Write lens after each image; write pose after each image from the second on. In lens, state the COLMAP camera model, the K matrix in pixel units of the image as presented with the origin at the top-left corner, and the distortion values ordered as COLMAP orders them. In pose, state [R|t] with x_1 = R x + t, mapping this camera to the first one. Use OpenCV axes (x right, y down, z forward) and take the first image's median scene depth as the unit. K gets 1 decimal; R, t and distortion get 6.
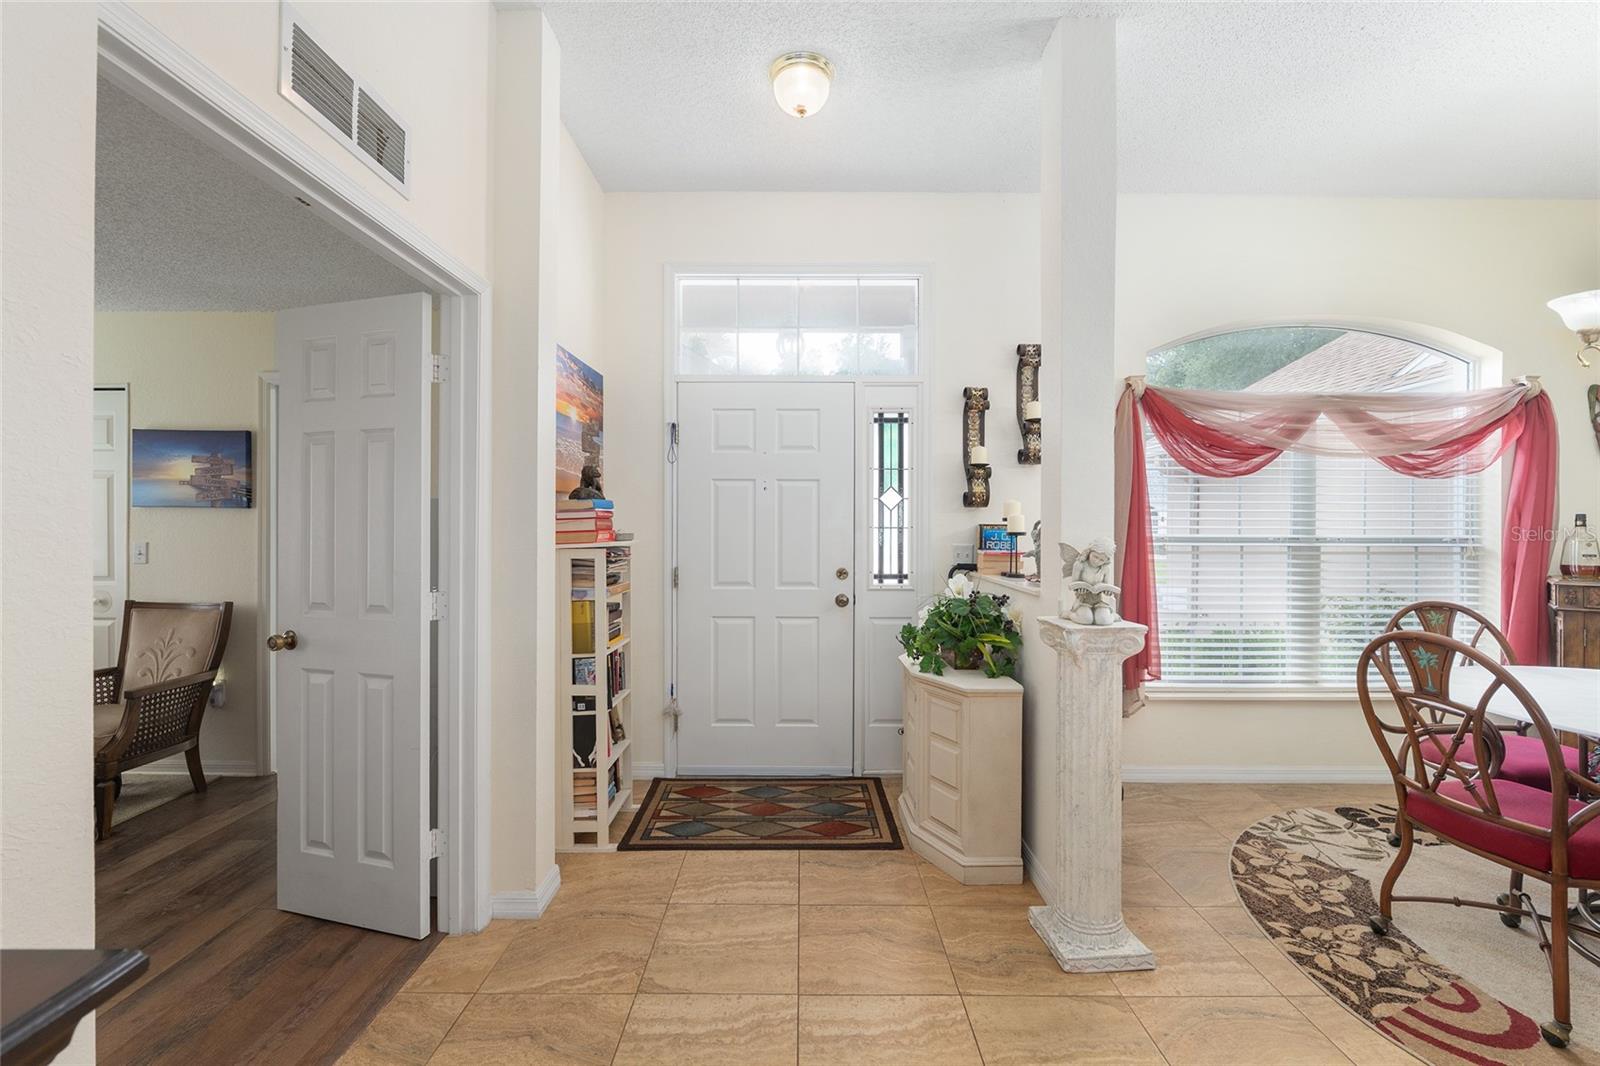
lens RADIAL K [[676.0, 0, 795.4], [0, 676.0, 527.0], [0, 0, 1]] dist [-0.011914, 0.000794]
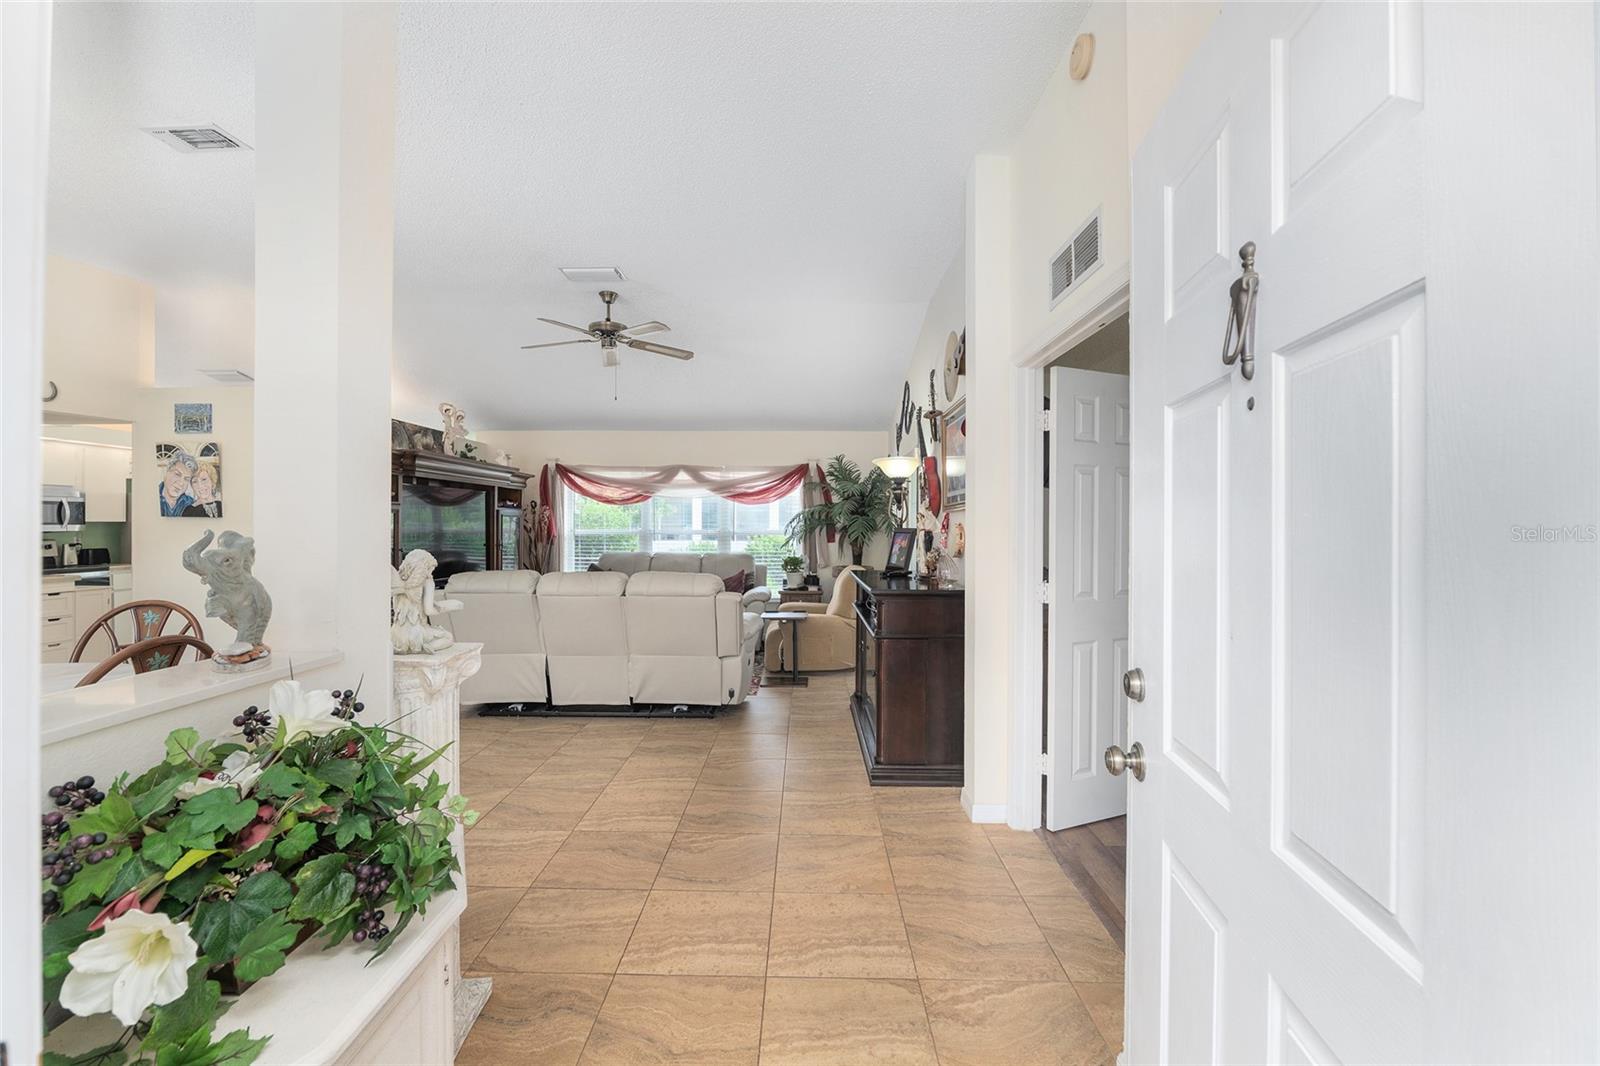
lens RADIAL K [[658.0, 0, 789.7], [0, 658.0, 519.6], [0, 0, 1]] dist [-0.012999, 0.000863]
pose [[-0.999842, -0.008011, 0.015896, -0.024283], [-0.008118, 0.999945, -0.006661, -0.014807], [-0.015842, -0.006789, -0.999851, 1.134232]]
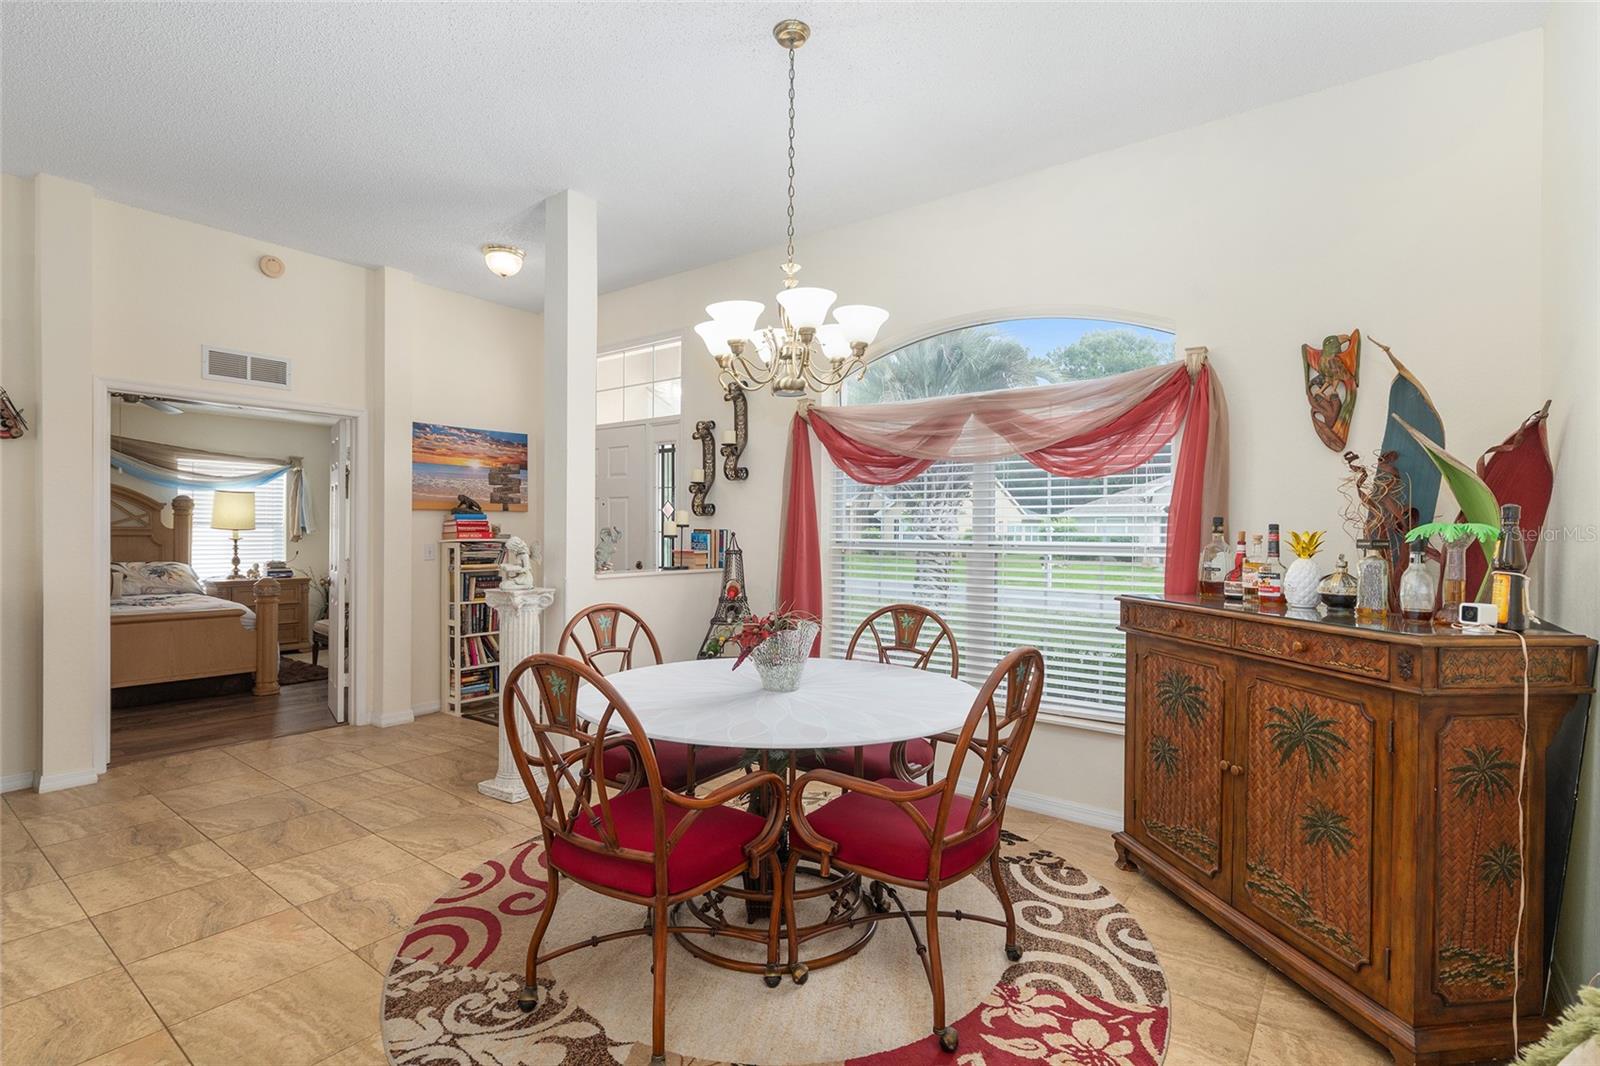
lens RADIAL K [[732.1, 0, 786.5], [0, 732.1, 540.4], [0, 0, 1]] dist [0.000714, -0.001246]
pose [[0.800615, 0.009940, -0.599097, 1.233347], [-0.005479, 0.999942, 0.009269, 0.002831], [0.599154, -0.004139, 0.800623, -0.007618]]
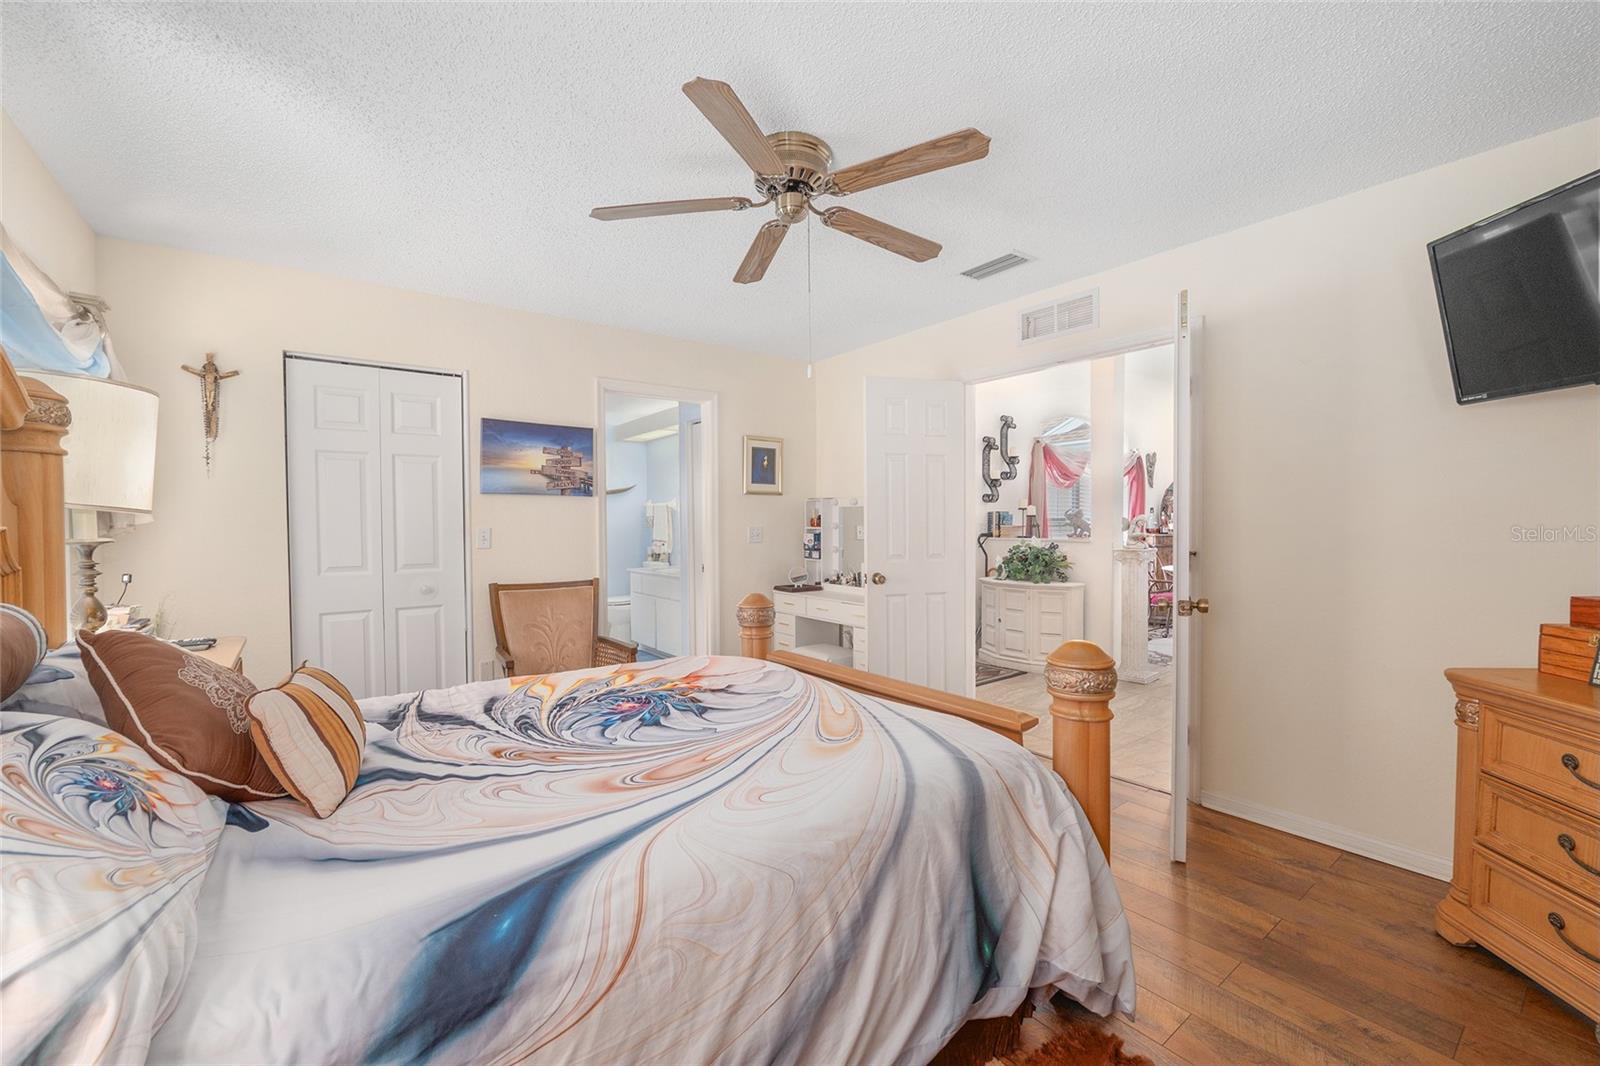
lens RADIAL K [[658.0, 0, 792.3], [0, 658.0, 533.5], [0, 0, 1]] dist [-0.012999, 0.000863]
pose [[0.799184, -0.018335, 0.600807, -1.243457], [0.009810, 0.999799, 0.017462, 0.019082], [-0.601007, -0.008061, 0.799203, -0.096015]]
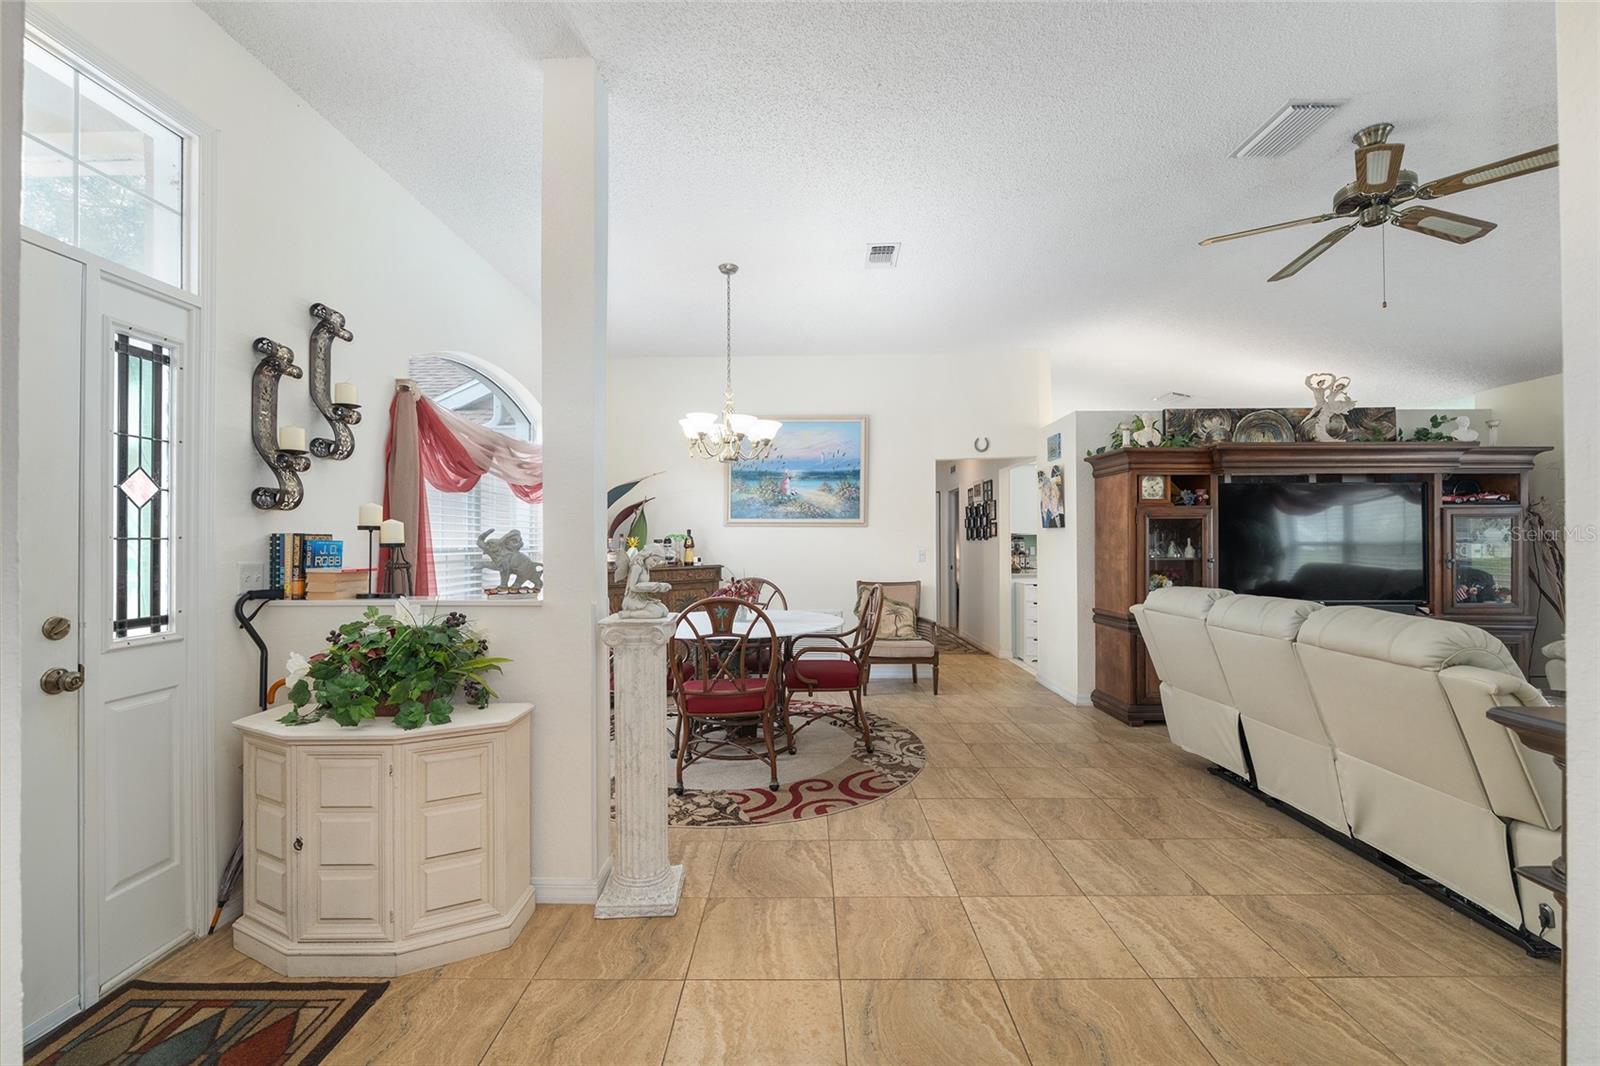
lens RADIAL K [[658.0, 0, 800.4], [0, 658.0, 537.9], [0, 0, 1]] dist [-0.012999, 0.000863]
pose [[0.002791, 0.001579, 0.999995, -0.429993], [0.005459, 0.999984, -0.001595, 0.004759], [-0.999981, 0.005464, 0.002782, 0.450787]]
